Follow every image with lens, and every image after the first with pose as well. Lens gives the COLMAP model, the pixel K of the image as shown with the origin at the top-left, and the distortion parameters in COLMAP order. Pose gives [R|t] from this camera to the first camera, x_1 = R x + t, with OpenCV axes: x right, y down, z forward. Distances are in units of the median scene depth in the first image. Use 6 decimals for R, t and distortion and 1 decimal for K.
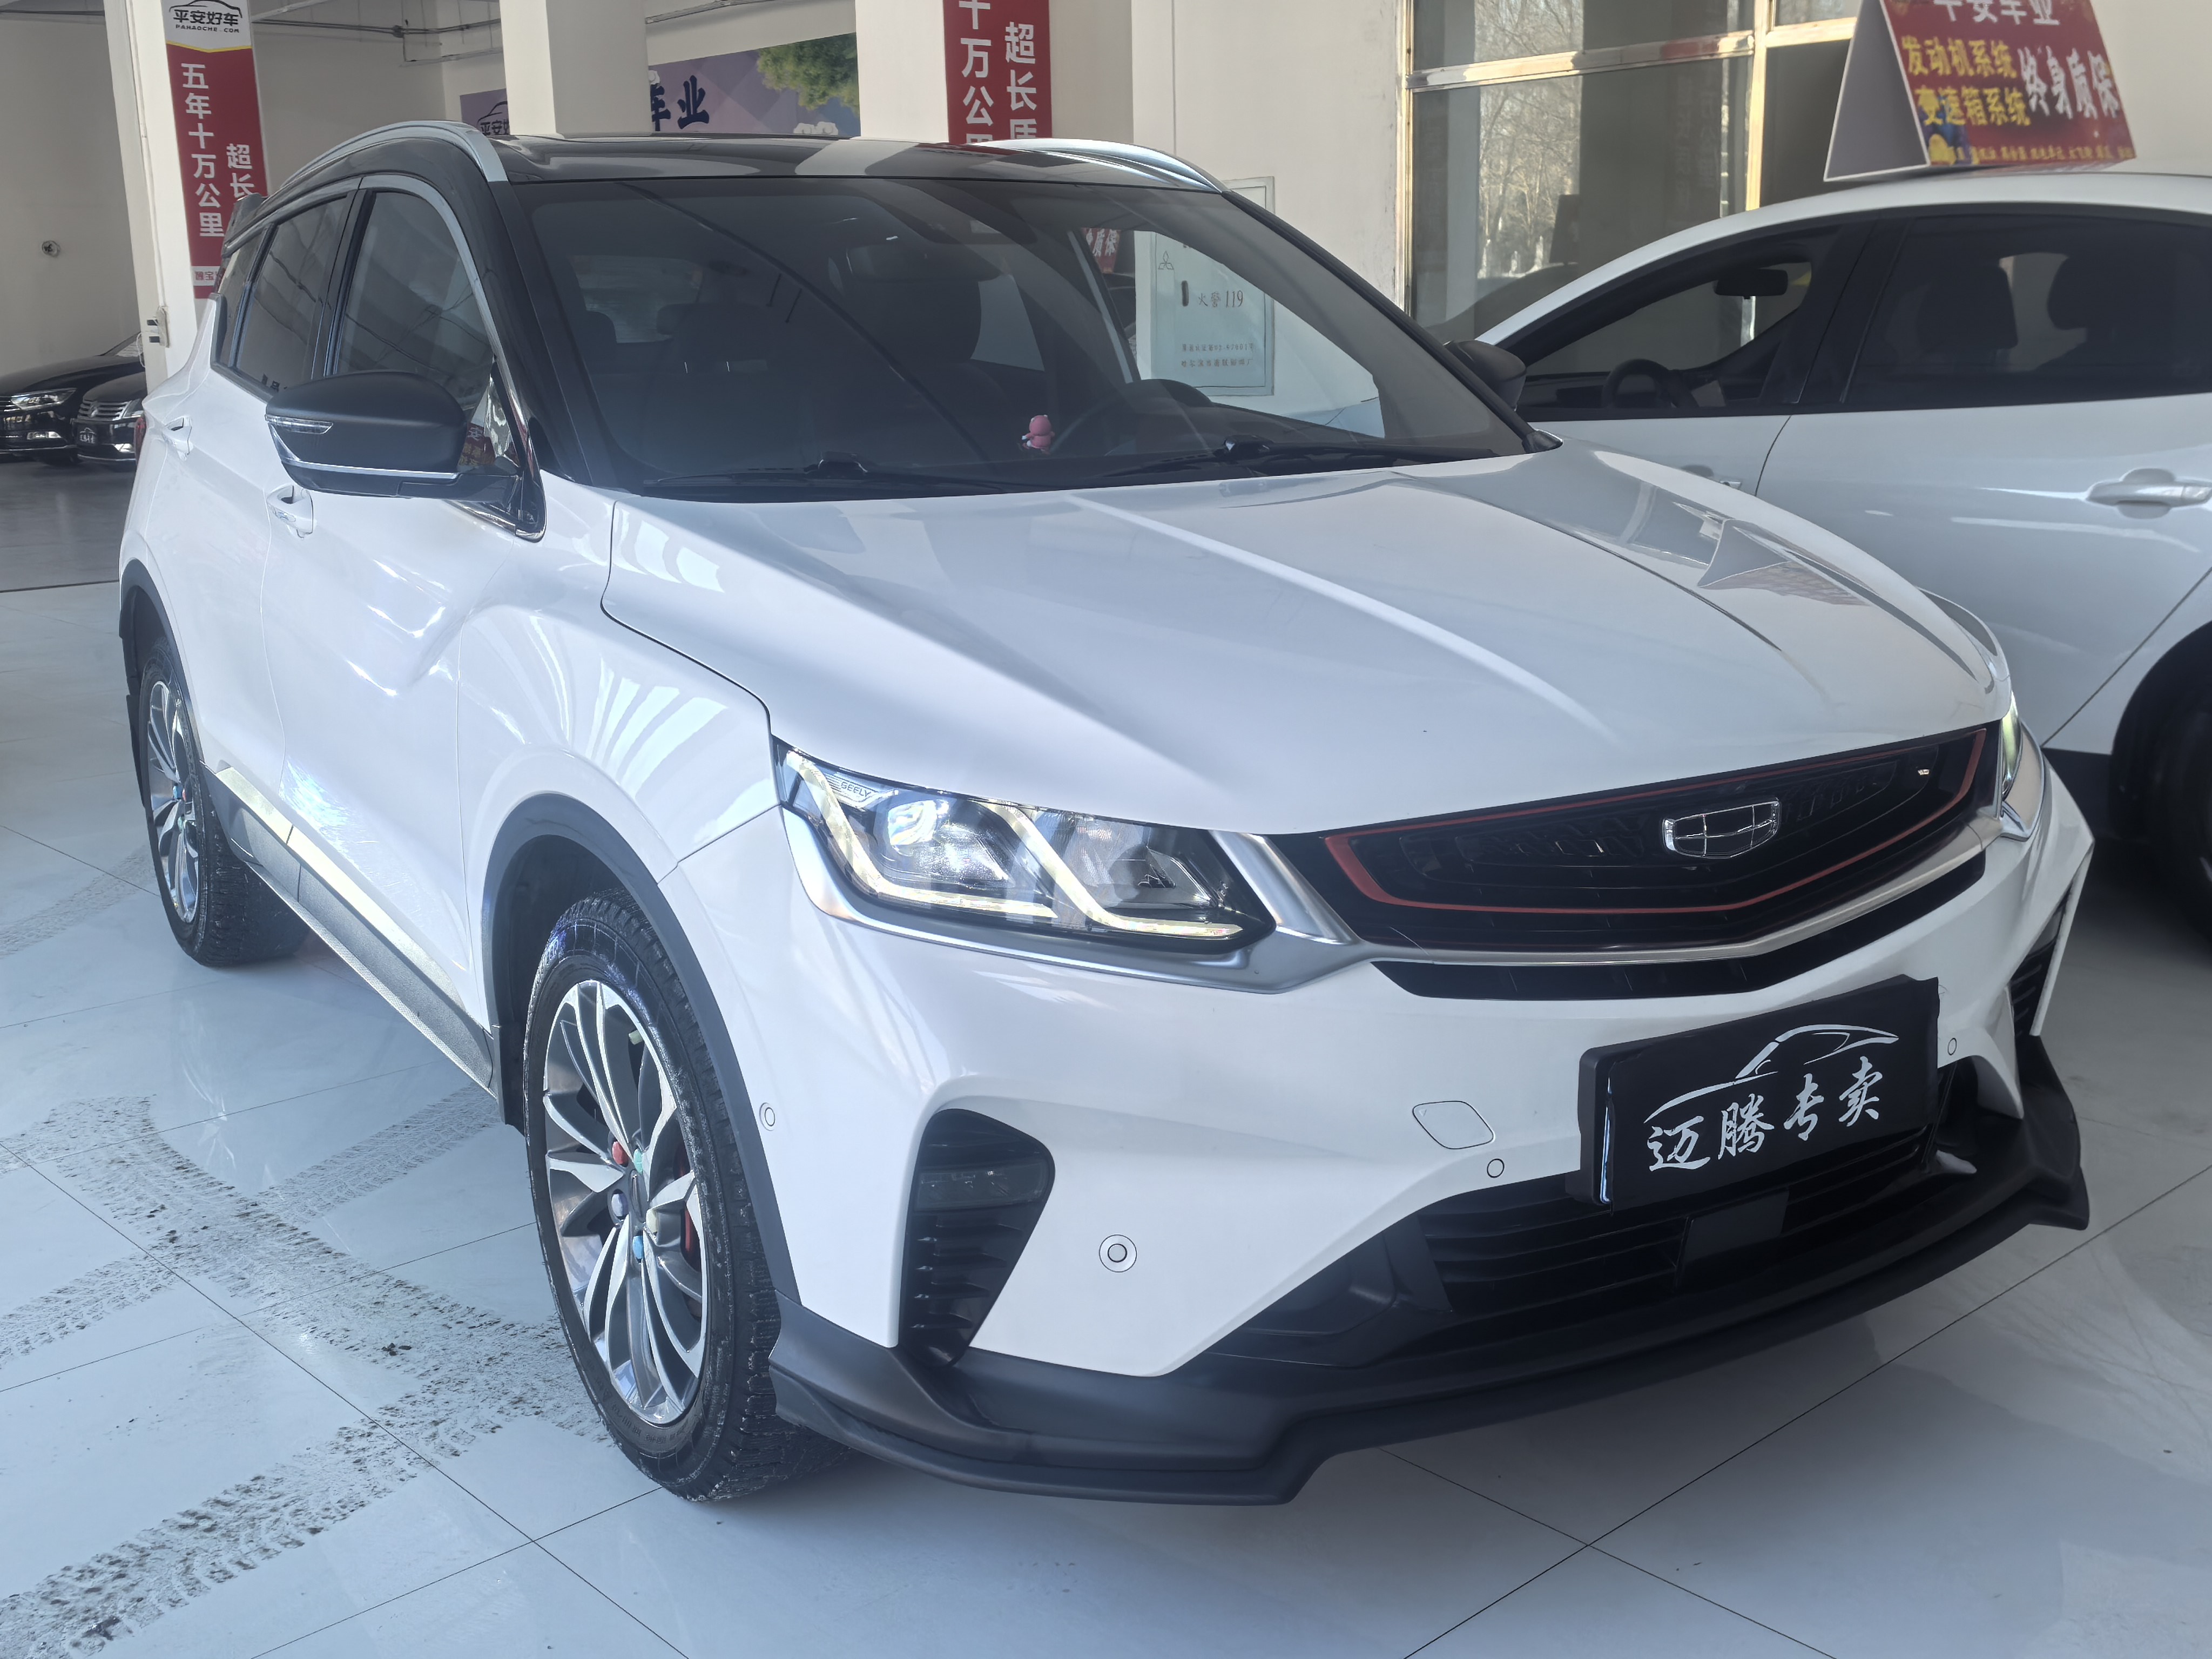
lens RADIAL K [[2296.6, 0, 1185.8], [0, 2296.6, 839.9], [0, 0, 1]] dist [0.023955, -0.005101]
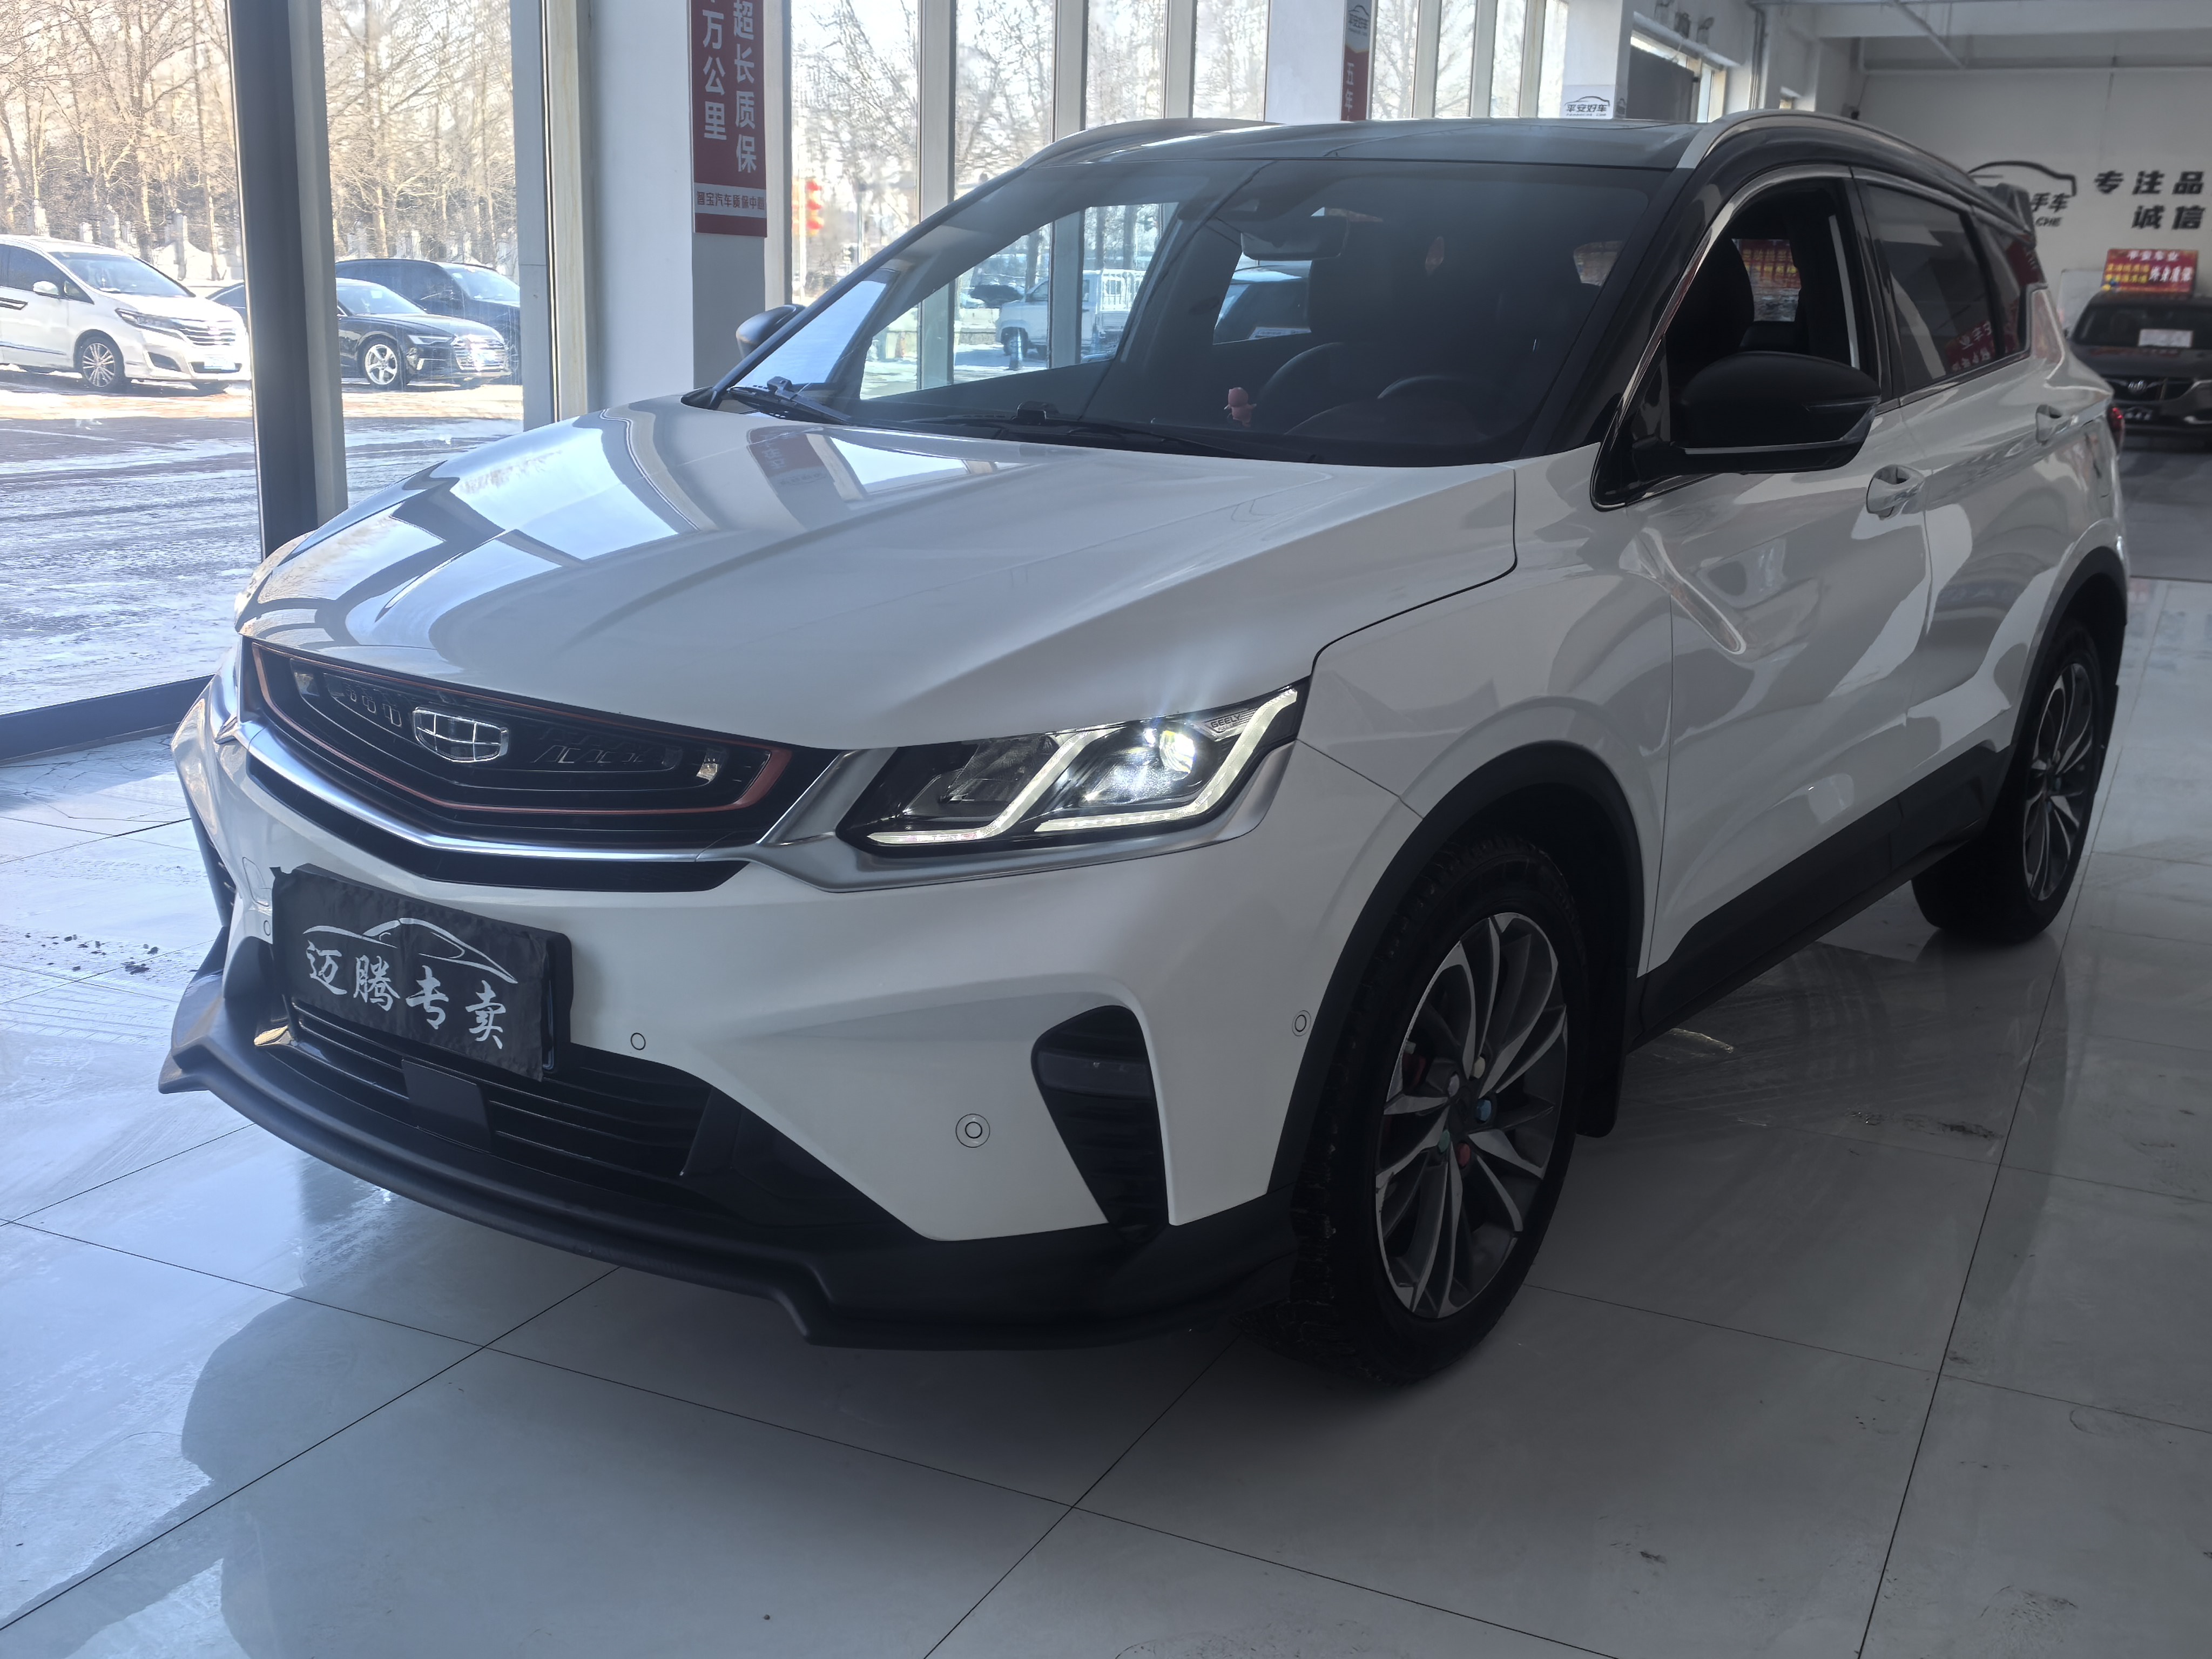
lens RADIAL K [[2296.6, 0, 1185.8], [0, 2296.6, 839.9], [0, 0, 1]] dist [0.023955, -0.005101]
pose [[0.388104, 0.249627, -0.887165, 1.379284], [-0.249503, 0.955131, 0.159602, -0.223803], [0.887200, 0.159408, 0.432973, 0.836670]]
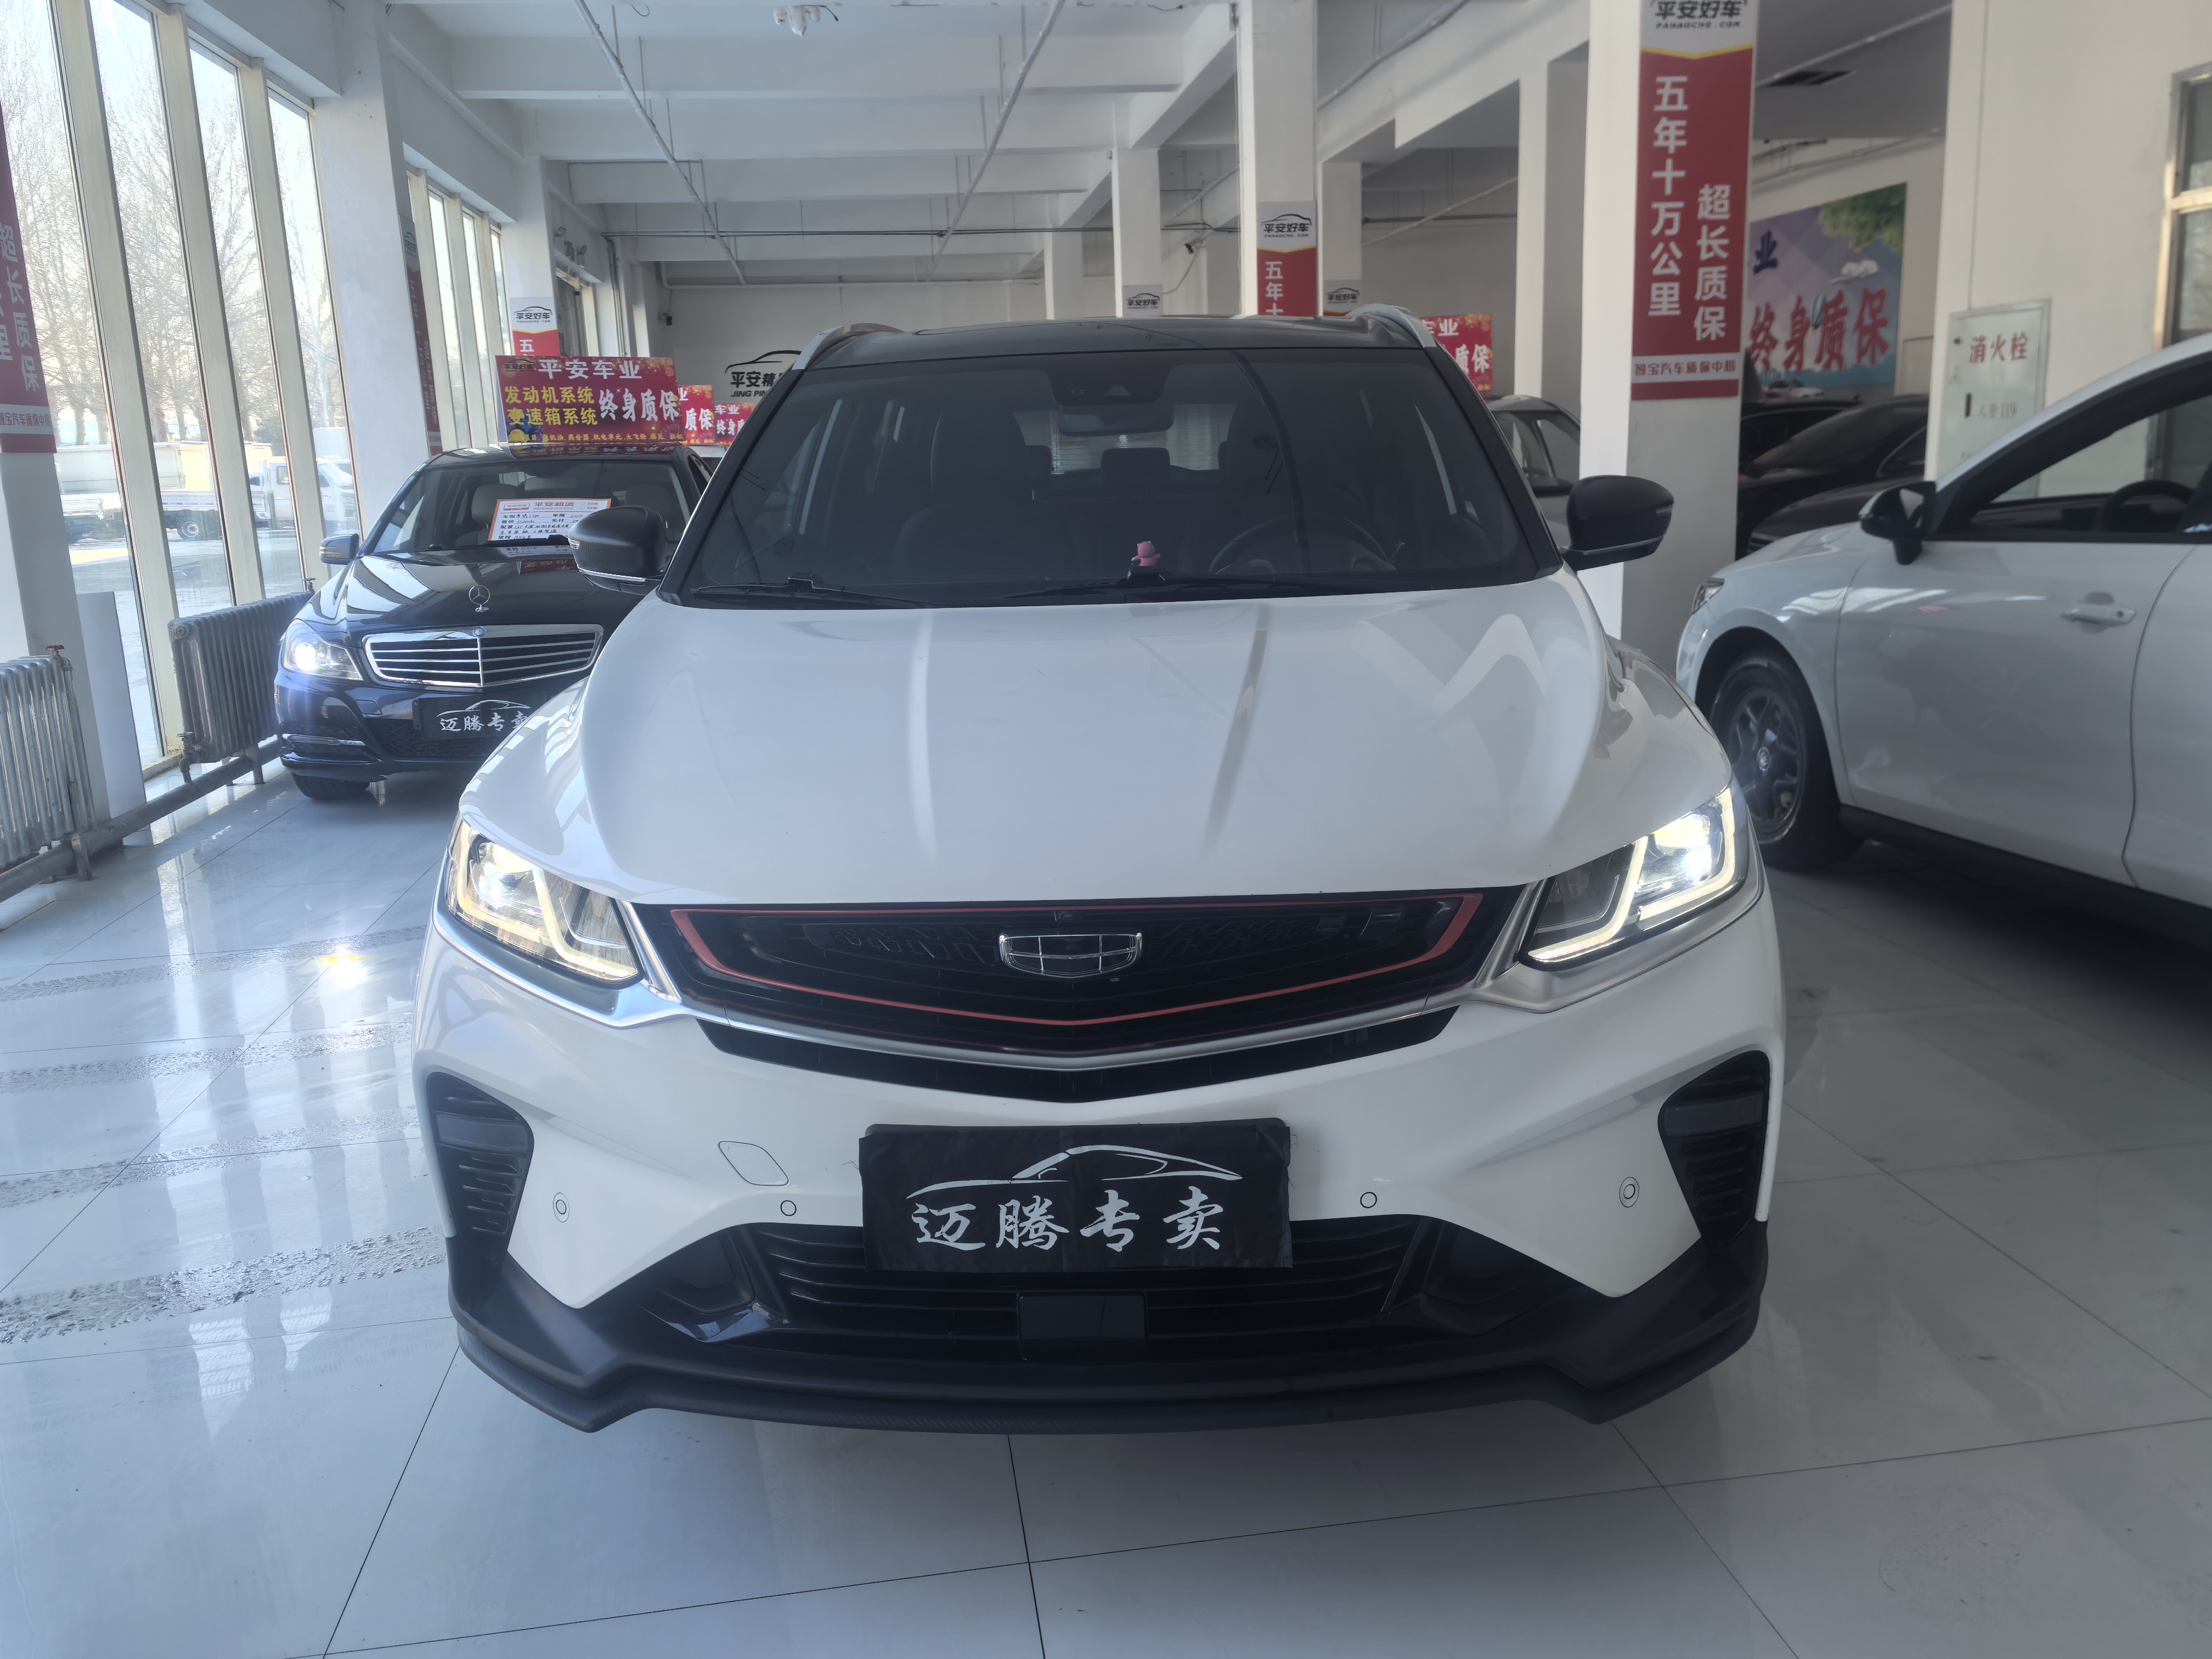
lens RADIAL K [[1720.7, 0, 1106.0], [0, 1720.7, 829.5], [0, 0, 1]] dist [0.087243, -0.111962]
pose [[0.825937, 0.113794, -0.552158, 0.695232], [-0.110567, 0.993092, 0.039275, -0.096844], [0.552813, 0.028612, 0.832814, 0.323680]]
